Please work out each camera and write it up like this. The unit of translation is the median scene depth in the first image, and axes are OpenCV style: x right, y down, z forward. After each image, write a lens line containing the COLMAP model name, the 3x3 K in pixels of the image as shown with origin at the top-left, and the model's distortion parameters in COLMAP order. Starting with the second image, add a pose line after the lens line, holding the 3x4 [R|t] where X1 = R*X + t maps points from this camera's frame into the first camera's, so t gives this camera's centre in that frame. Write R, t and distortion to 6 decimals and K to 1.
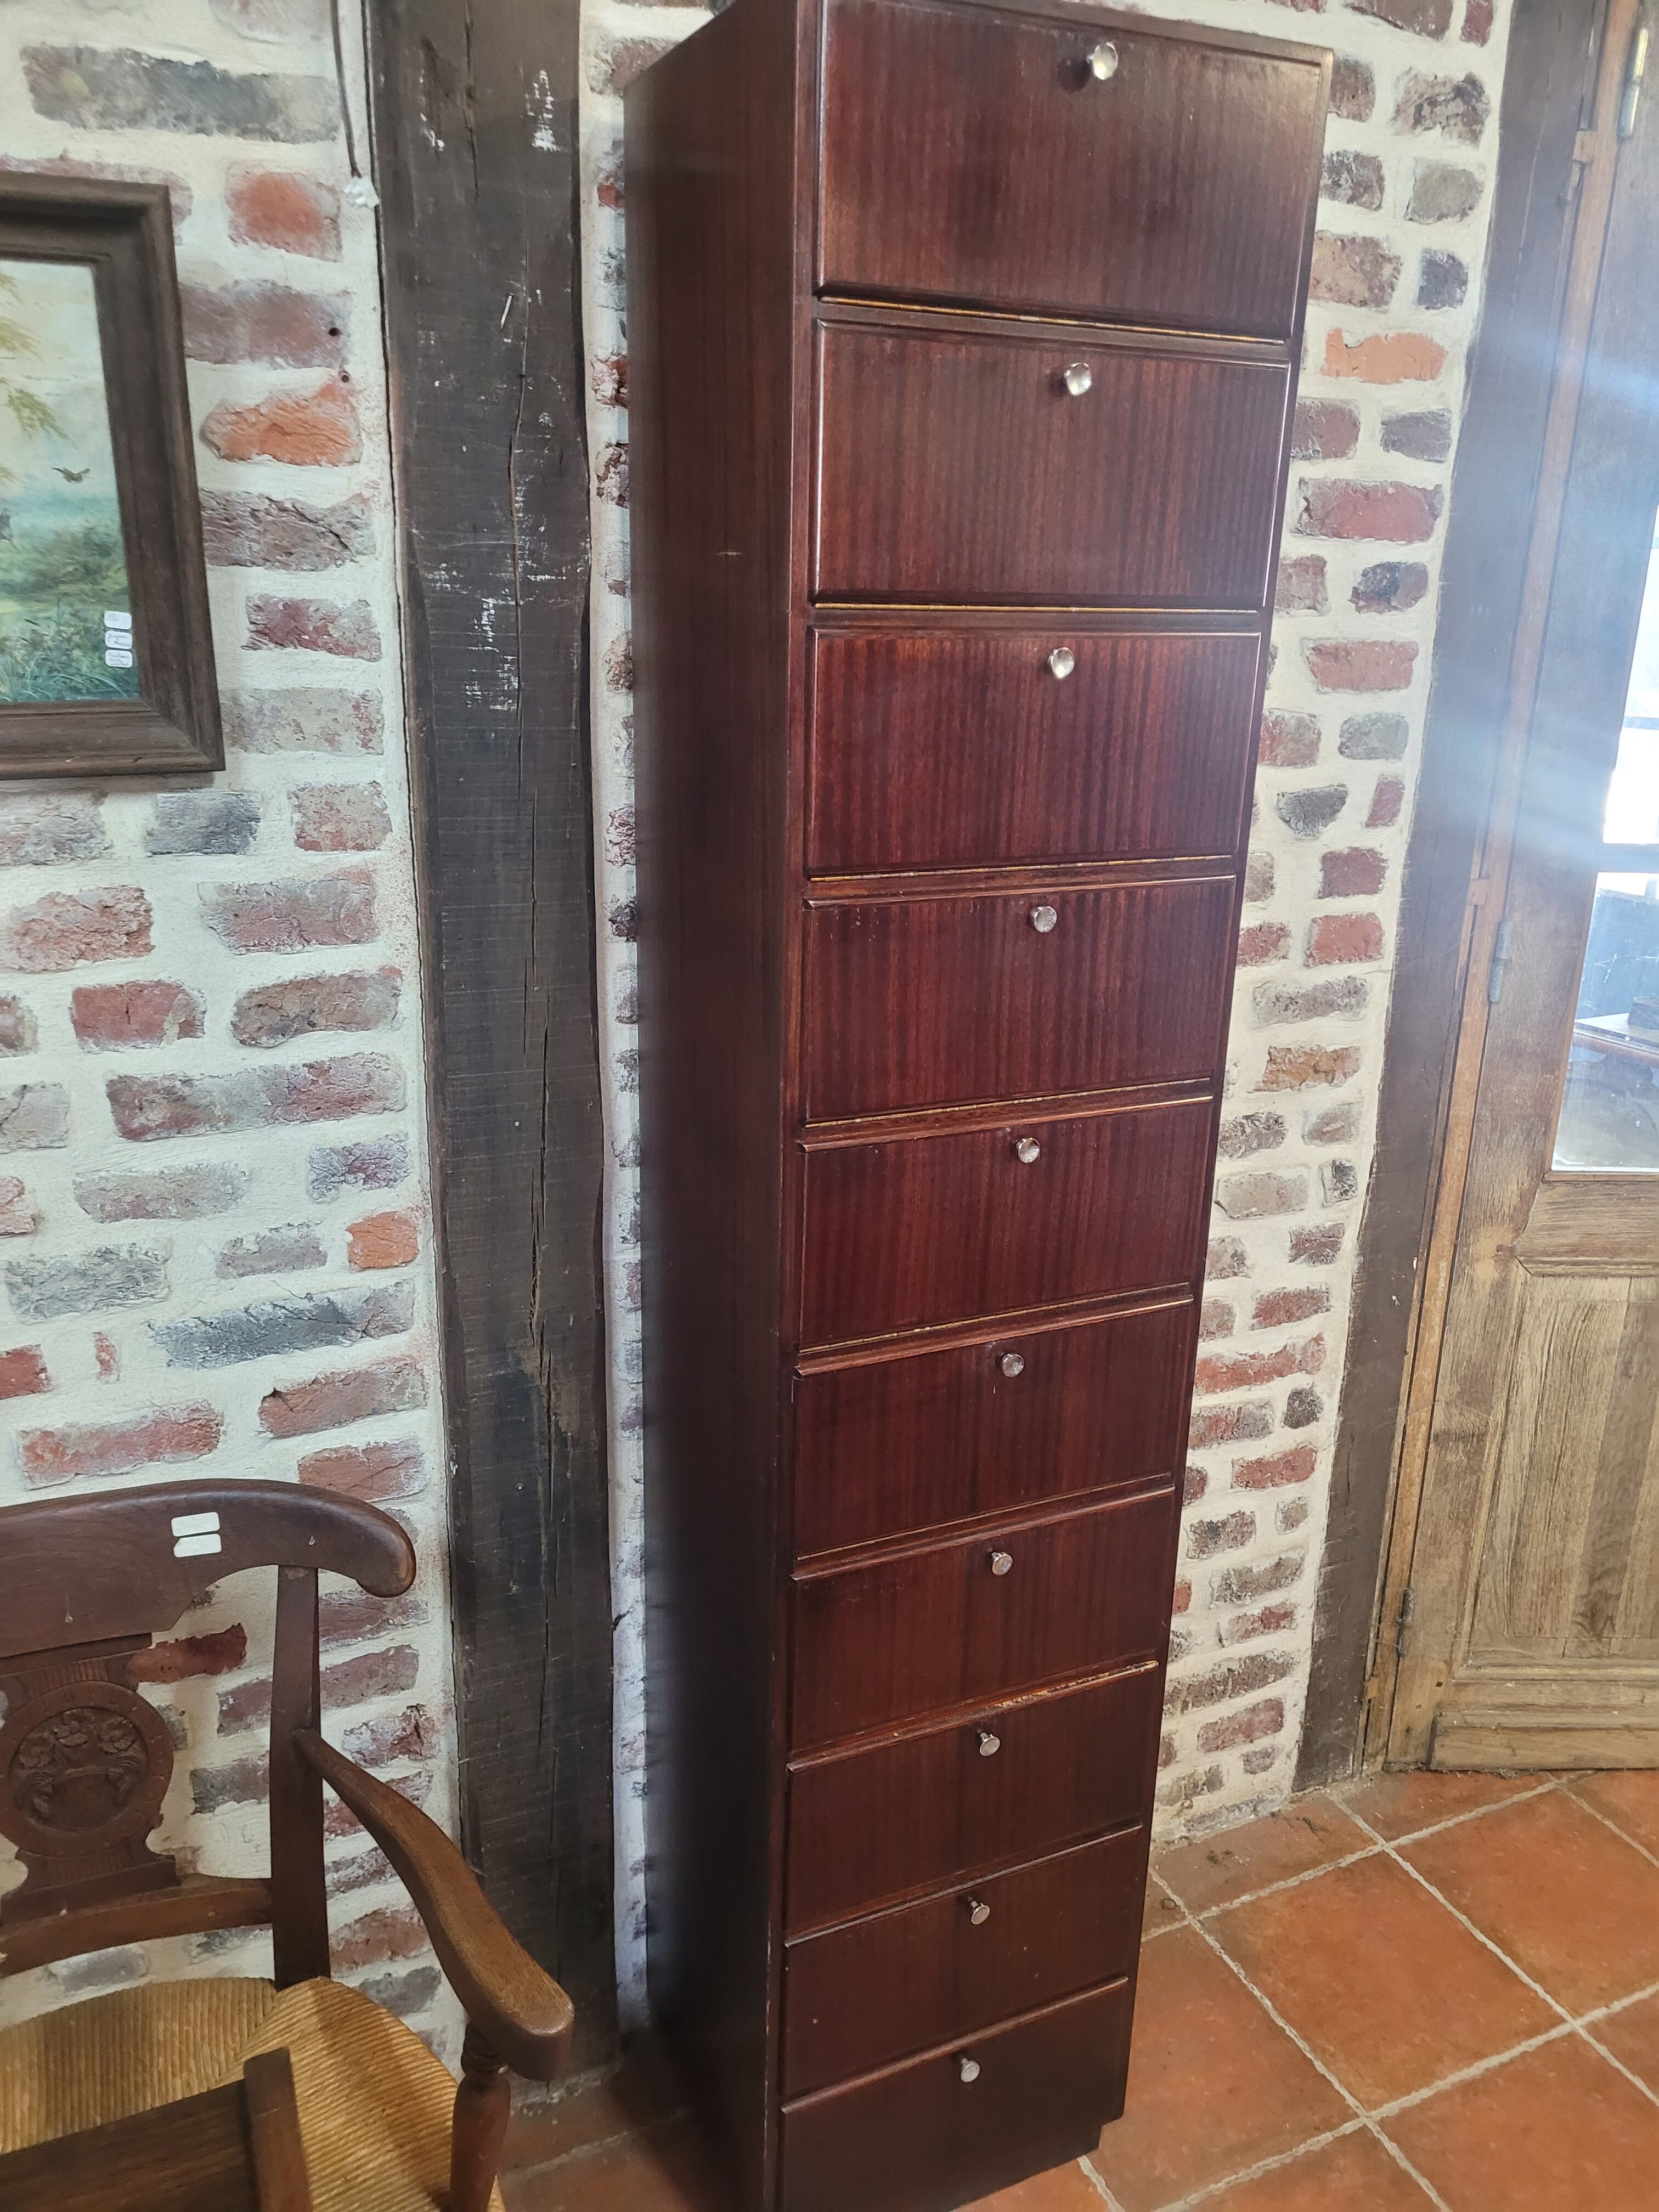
lens RADIAL K [[1648.9, 0, 836.1], [0, 1648.9, 1112.9], [0, 0, 1]] dist [0.062637, -0.054283]
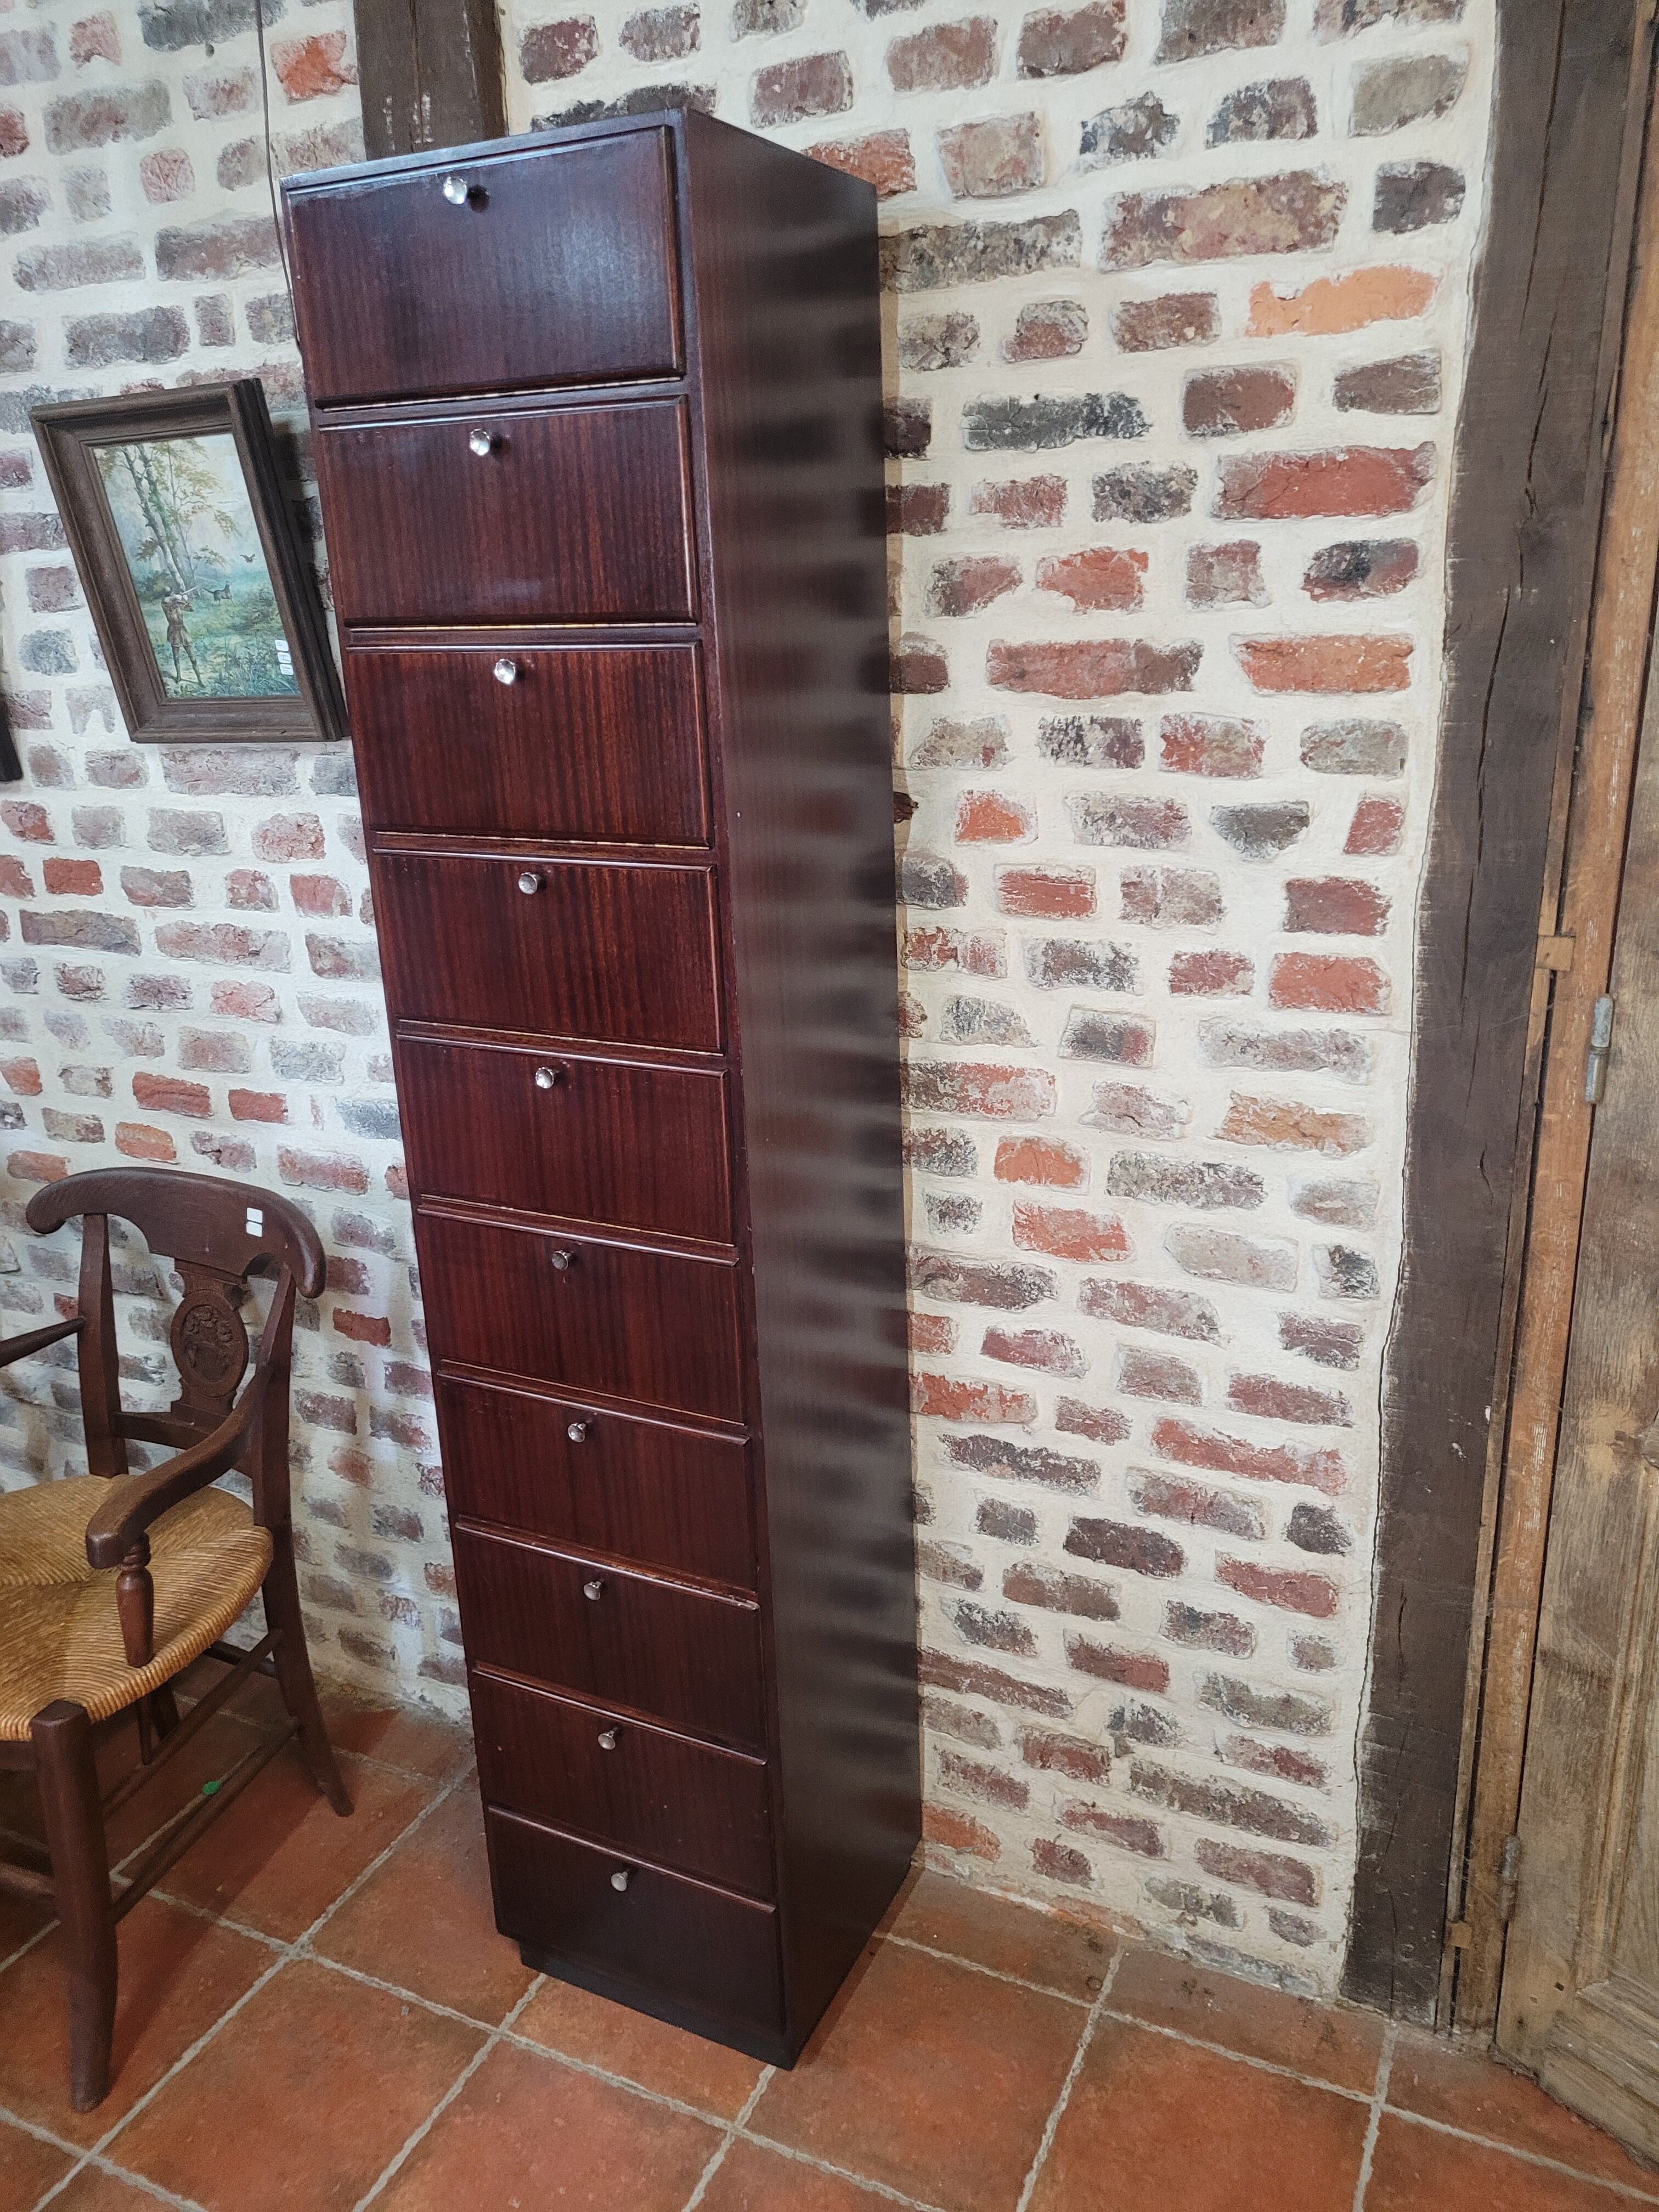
lens RADIAL K [[1651.1, 0, 835.2], [0, 1651.1, 1098.2], [0, 0, 1]] dist [0.063368, -0.053657]
pose [[0.634529, 0.190405, -0.749079, 1.009136], [-0.189477, 0.977927, 0.088072, -0.094649], [0.749314, 0.086049, 0.656600, 0.325793]]
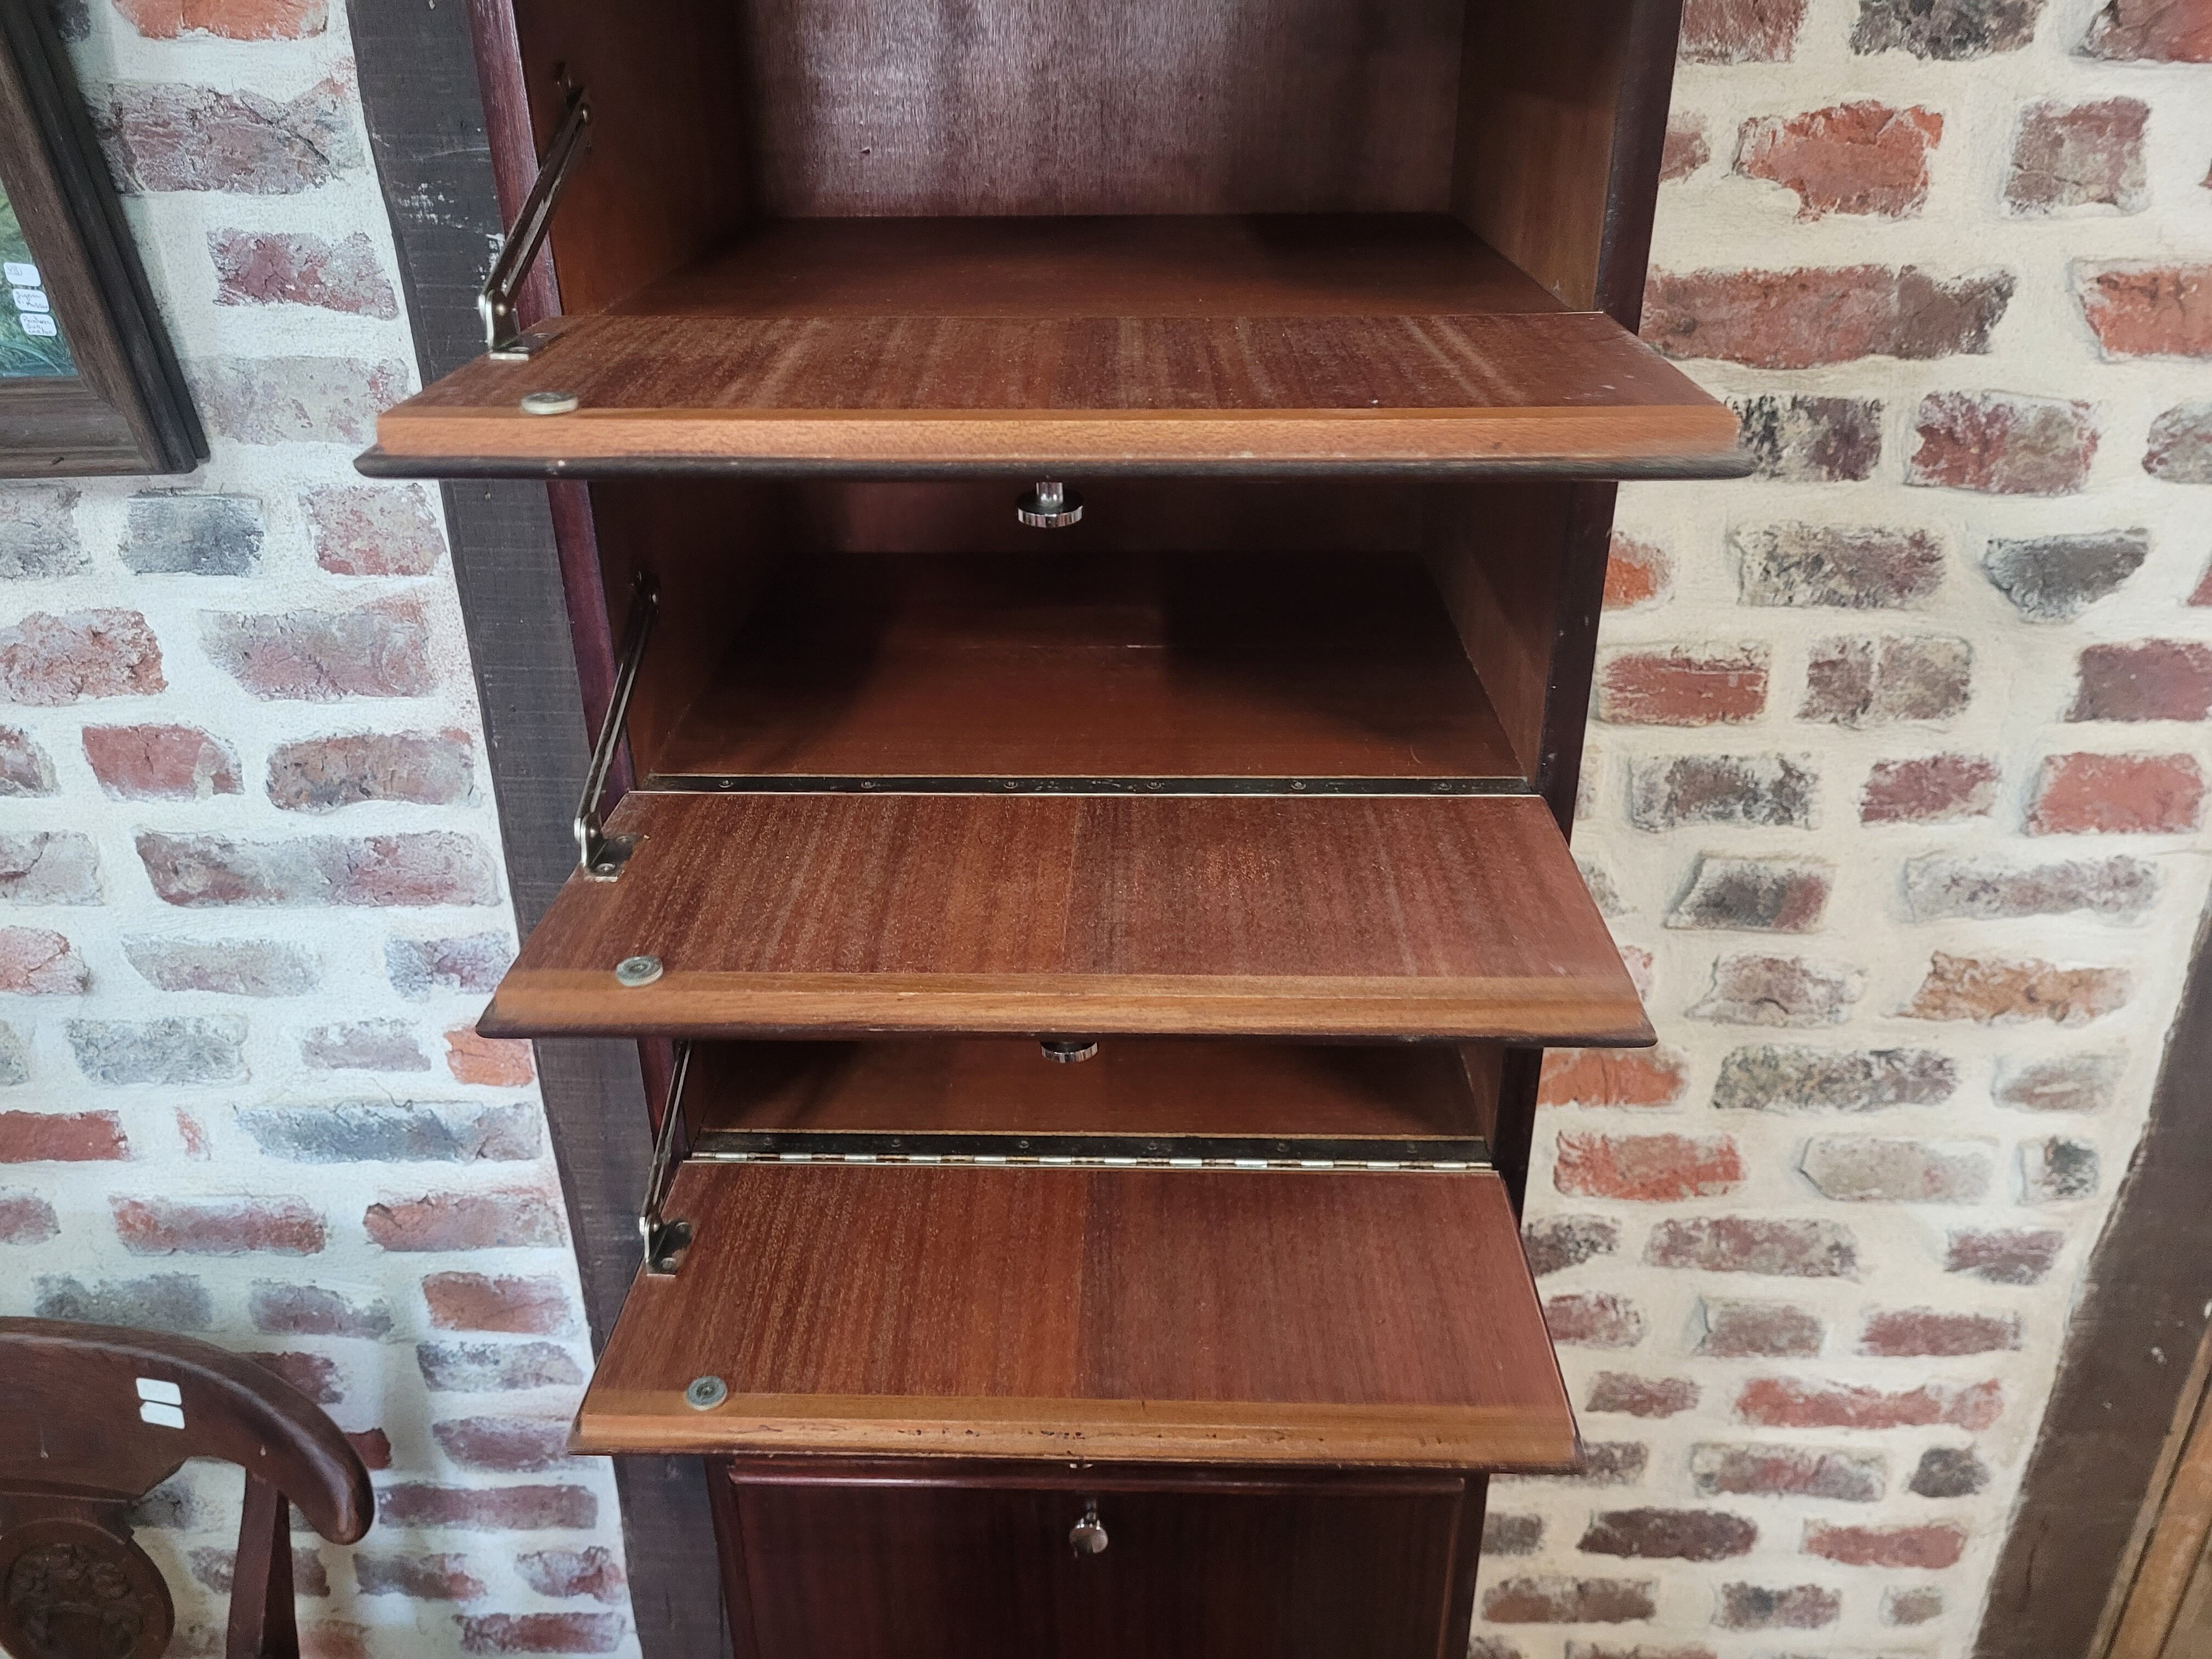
lens RADIAL K [[1646.1, 0, 1092.0], [0, 1646.1, 817.6], [0, 0, 1]] dist [0.040700, -0.039370]
pose [[0.896162, 0.164767, -0.412003, 0.290195], [-0.104353, 0.980720, 0.165225, -0.194993], [0.431283, -0.105074, 0.896077, 0.437680]]
